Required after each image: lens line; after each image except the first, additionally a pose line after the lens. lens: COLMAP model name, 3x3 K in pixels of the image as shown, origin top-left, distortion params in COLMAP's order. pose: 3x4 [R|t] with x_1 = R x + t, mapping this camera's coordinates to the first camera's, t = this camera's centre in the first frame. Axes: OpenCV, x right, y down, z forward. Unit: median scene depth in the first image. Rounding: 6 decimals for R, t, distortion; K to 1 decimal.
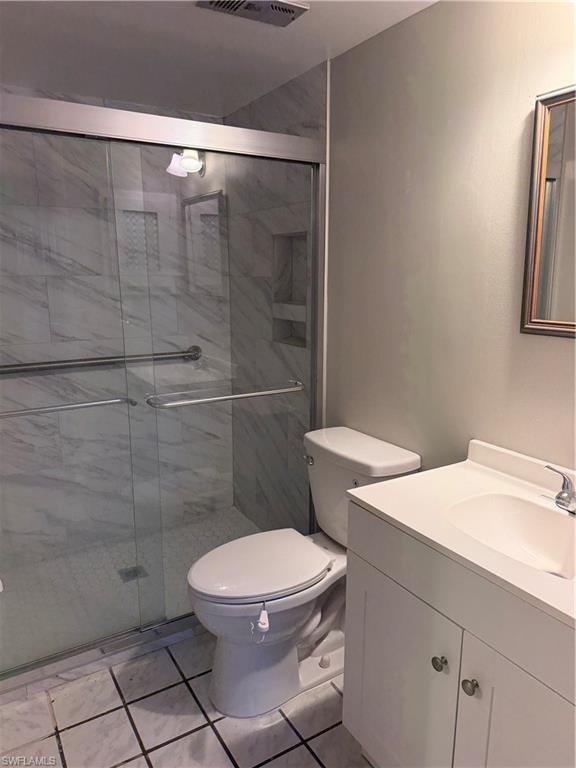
lens RADIAL K [[541.1, 0, 282.4], [0, 541.1, 385.9], [0, 0, 1]] dist [0.083633, -0.109783]
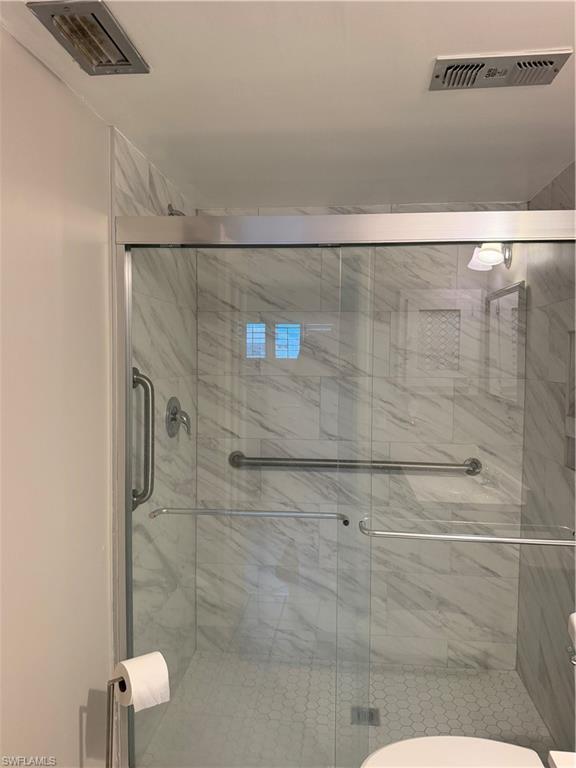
lens RADIAL K [[541.1, 0, 282.4], [0, 541.1, 385.9], [0, 0, 1]] dist [0.083633, -0.109783]
pose [[0.801353, 0.036929, -0.597051, 0.150776], [-0.135218, 0.983441, -0.120660, -0.060115], [0.582709, 0.177423, 0.793077, 0.179617]]
